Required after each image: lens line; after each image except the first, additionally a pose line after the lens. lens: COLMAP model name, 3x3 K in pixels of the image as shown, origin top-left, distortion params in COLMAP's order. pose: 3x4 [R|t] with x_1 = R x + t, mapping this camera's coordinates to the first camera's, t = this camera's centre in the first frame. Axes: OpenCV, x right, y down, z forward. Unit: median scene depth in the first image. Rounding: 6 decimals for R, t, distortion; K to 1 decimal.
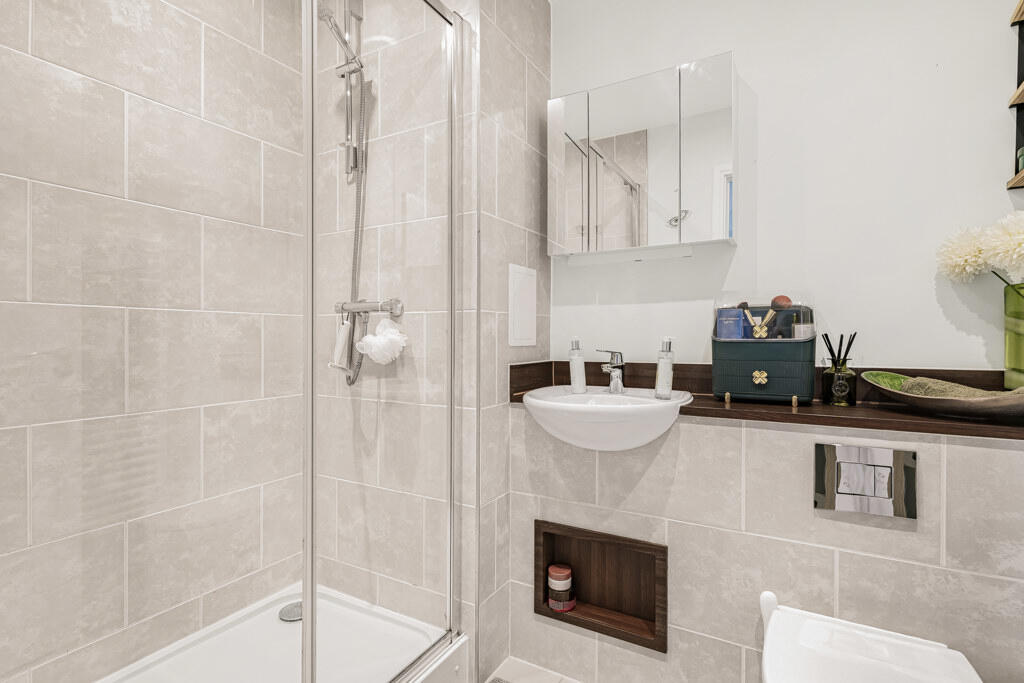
lens RADIAL K [[495.9, 0, 512.0], [0, 495.9, 341.5], [0, 0, 1]] dist [0.001360, 0.000163]
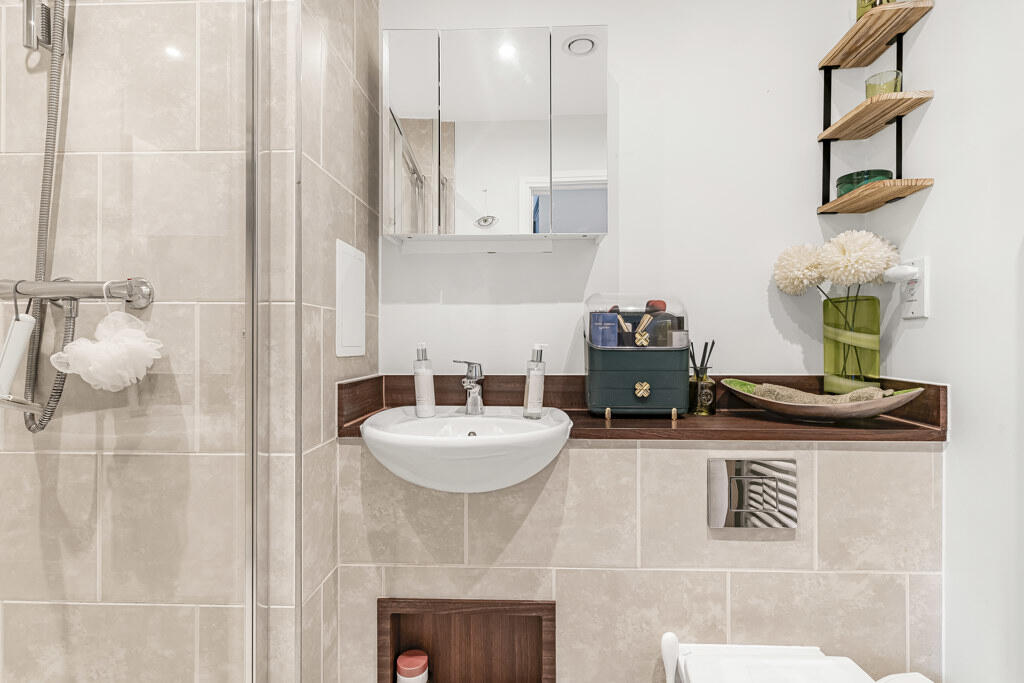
lens RADIAL K [[494.9, 0, 513.5], [0, 494.9, 346.1], [0, 0, 1]] dist [-0.001768, -0.000321]
pose [[0.888739, 0.000438, 0.458413, -0.112212], [0.000992, 0.999995, -0.002878, -0.003977], [-0.458412, 0.003012, 0.888735, 0.287170]]
